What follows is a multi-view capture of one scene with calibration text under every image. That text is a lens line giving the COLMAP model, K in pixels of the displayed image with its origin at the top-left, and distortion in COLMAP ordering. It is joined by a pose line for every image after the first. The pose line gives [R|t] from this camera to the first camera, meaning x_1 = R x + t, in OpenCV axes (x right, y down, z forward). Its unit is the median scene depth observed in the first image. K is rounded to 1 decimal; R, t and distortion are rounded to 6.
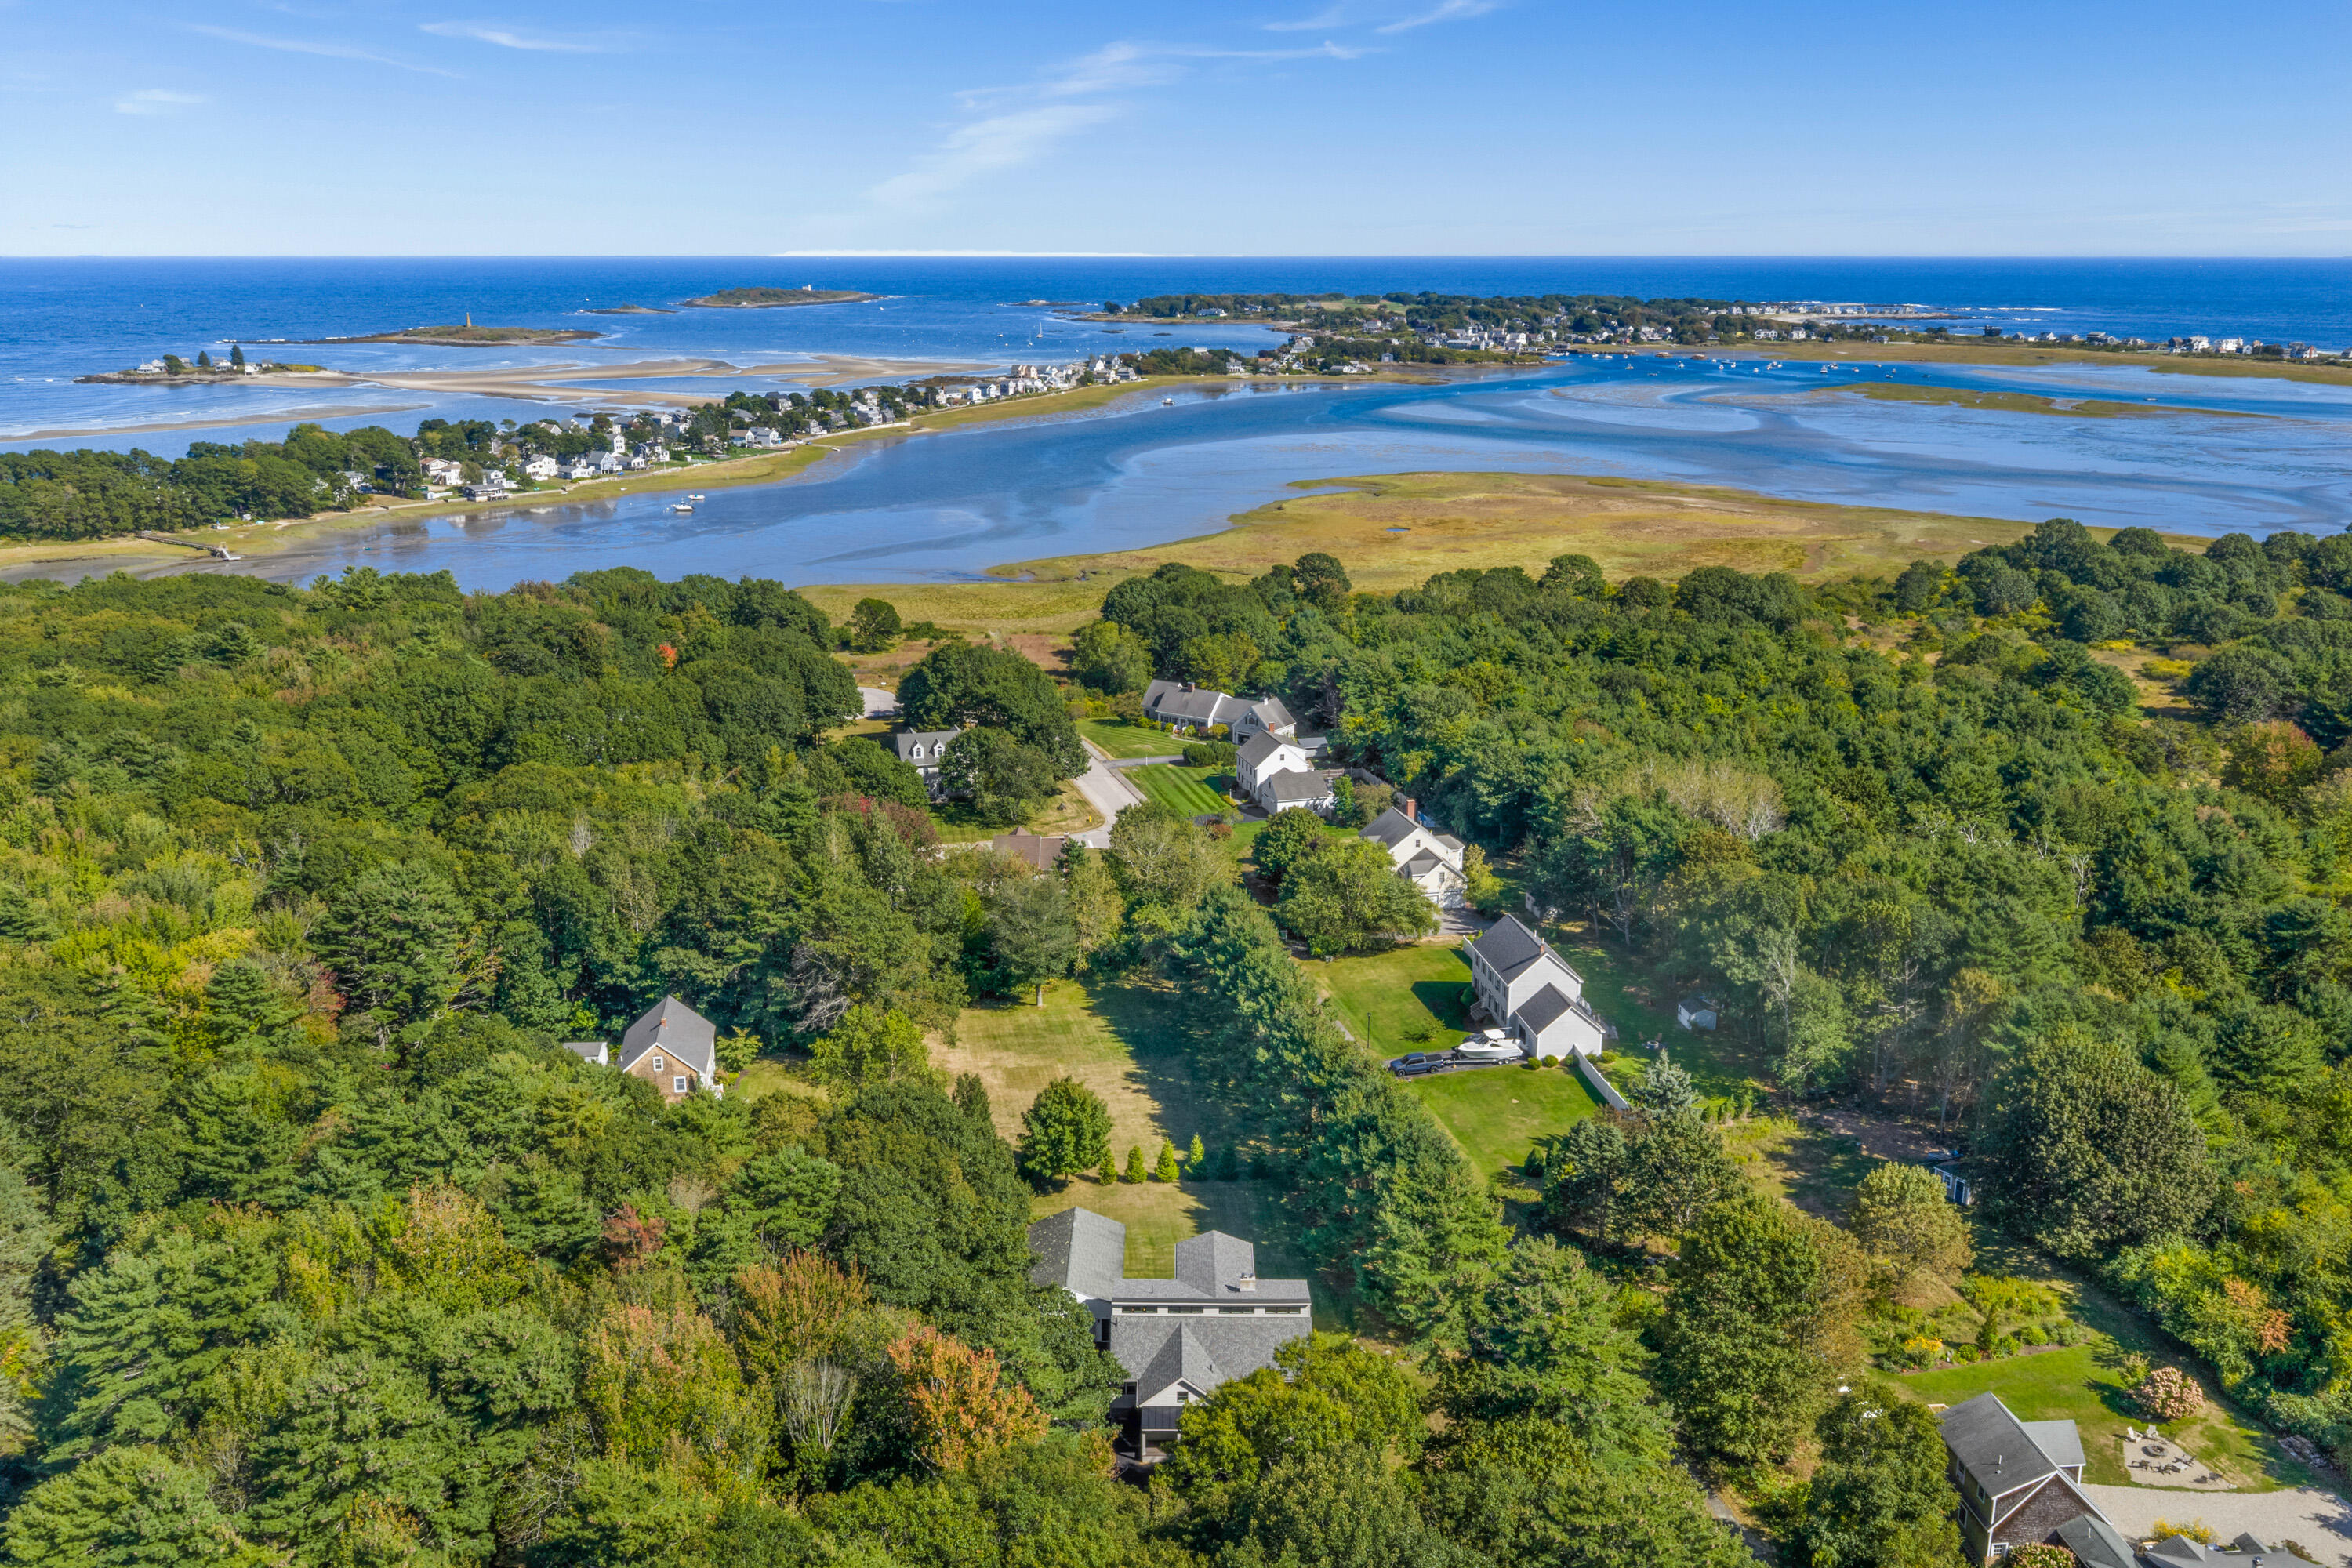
lens RADIAL K [[1938.7, 0, 1177.5], [0, 1938.7, 780.0], [0, 0, 1]] dist [0.008861, -0.020704]
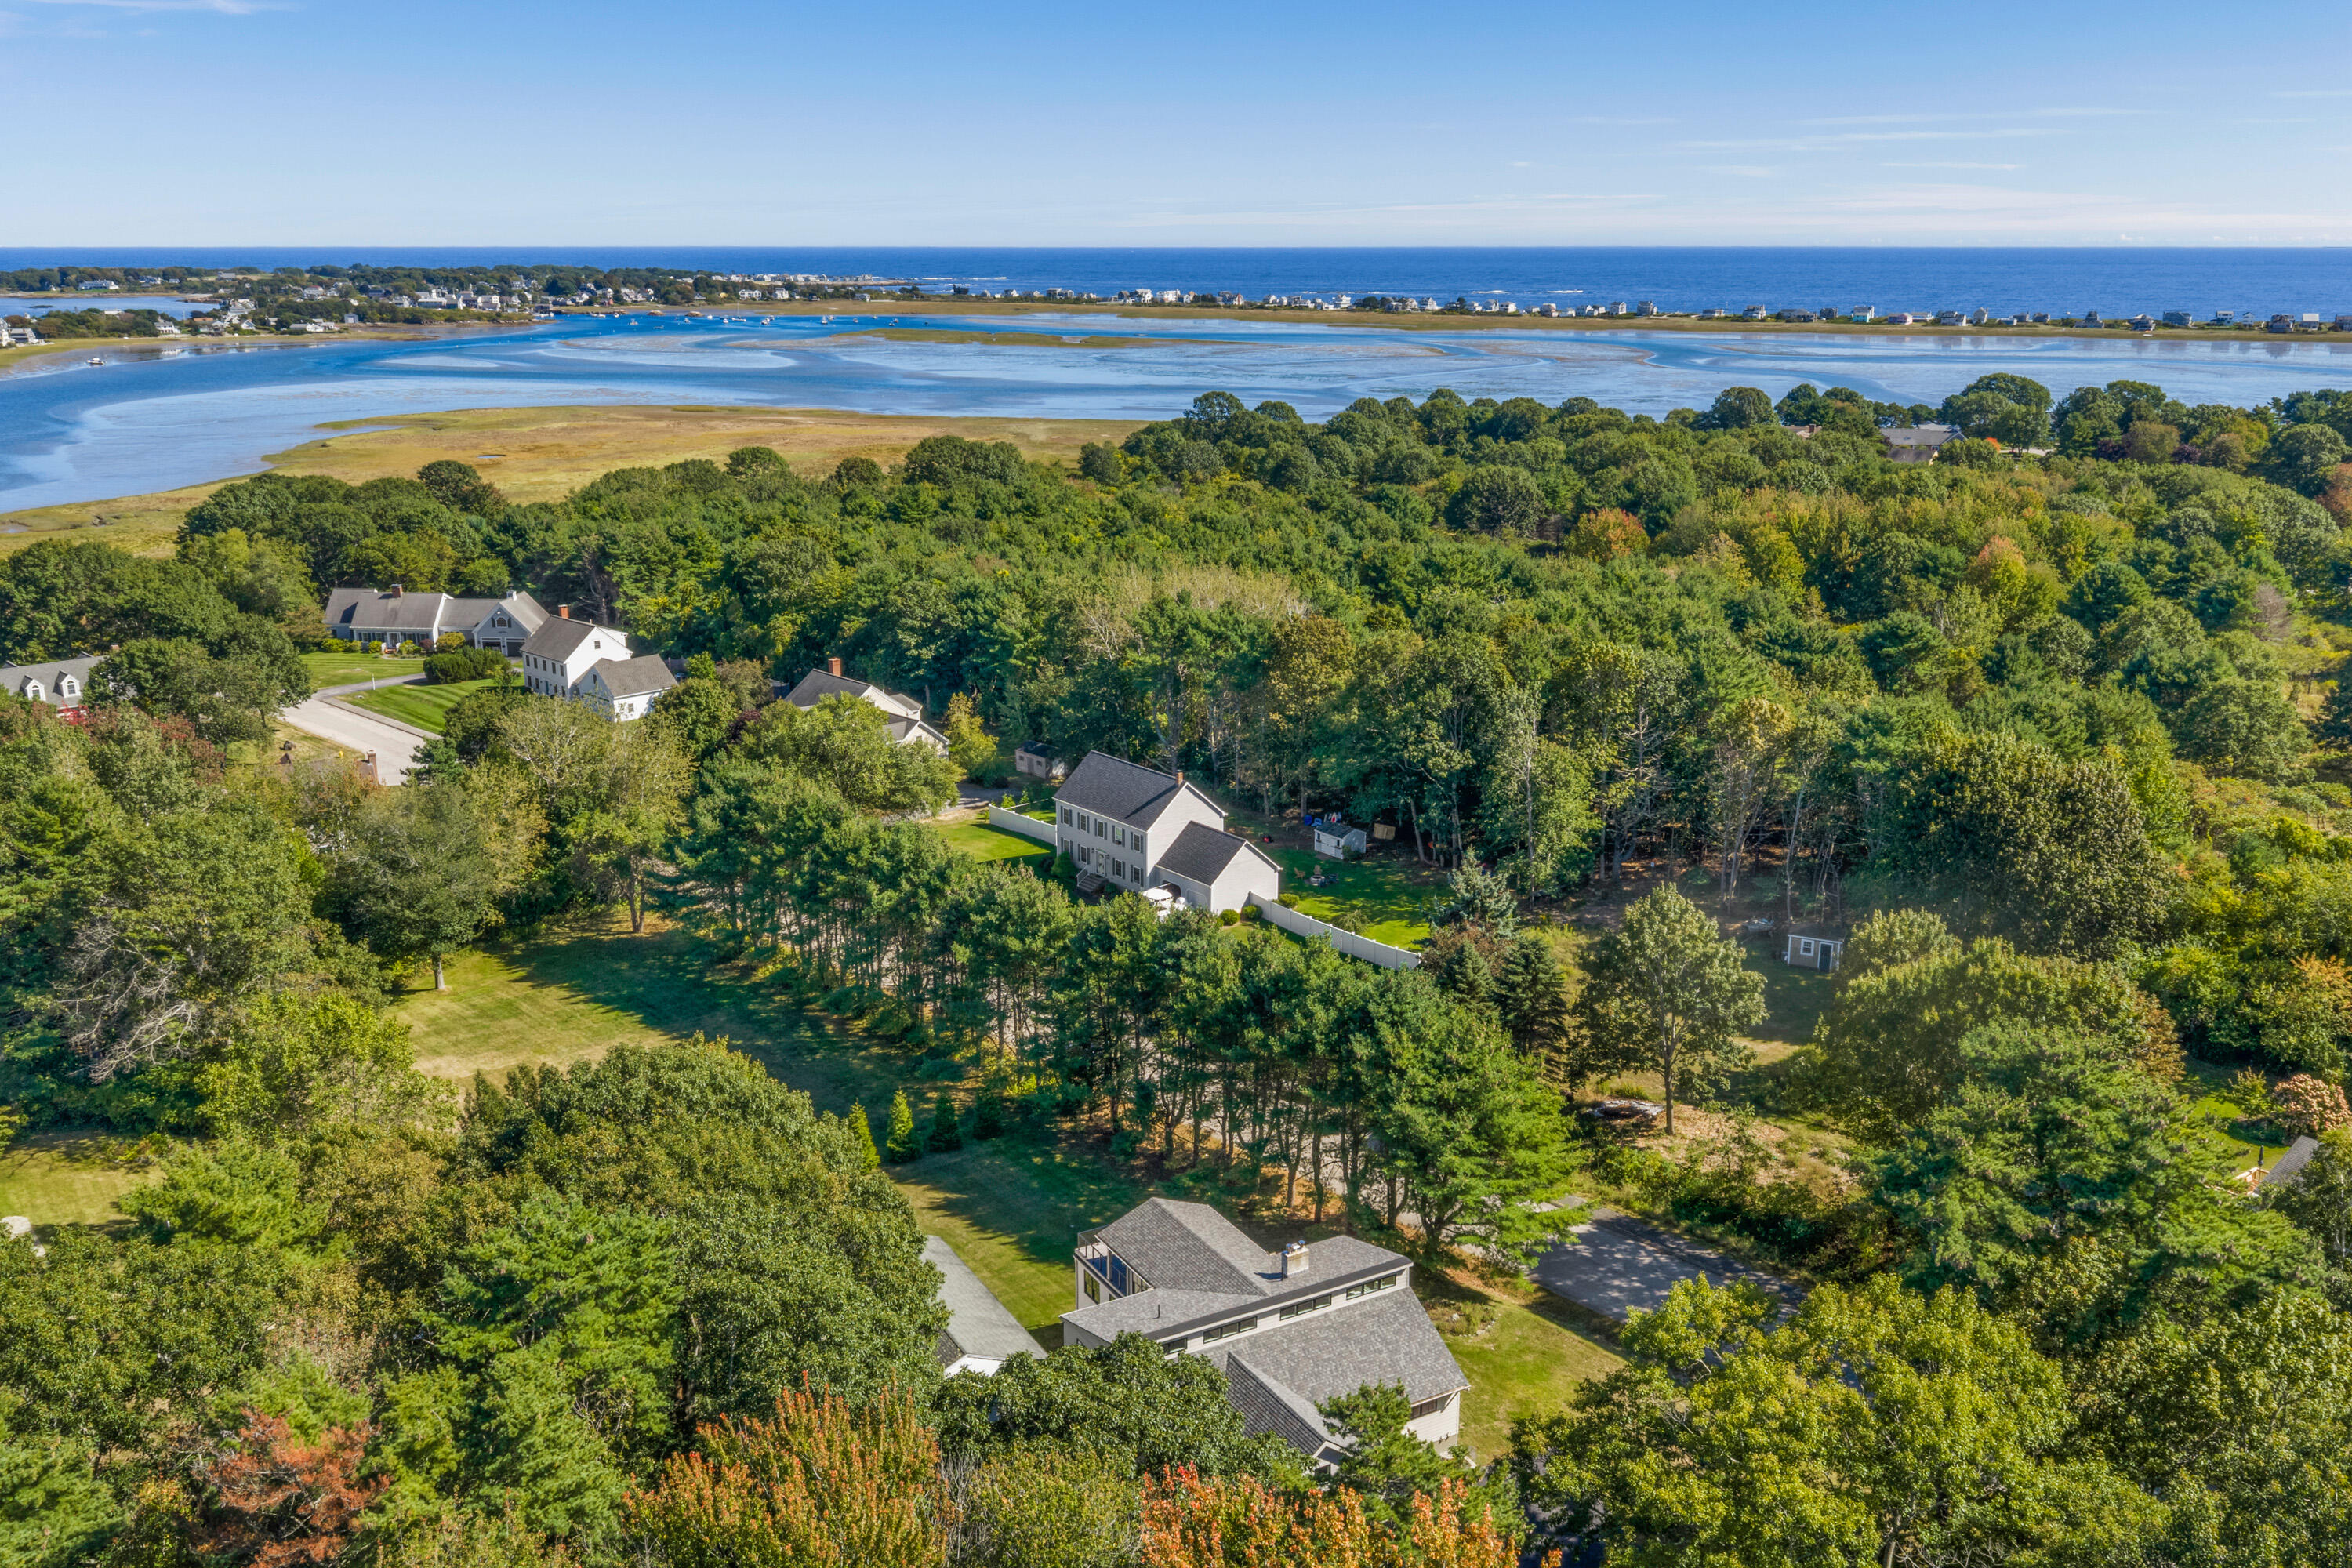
lens RADIAL K [[1938.7, 0, 1176.5], [0, 1938.7, 792.2], [0, 0, 1]] dist [0.008861, -0.020704]
pose [[0.864731, -0.133085, 0.484282, -0.104761], [0.128733, 0.990772, 0.042408, 0.035543], [-0.485457, 0.025672, 0.873884, 0.199465]]
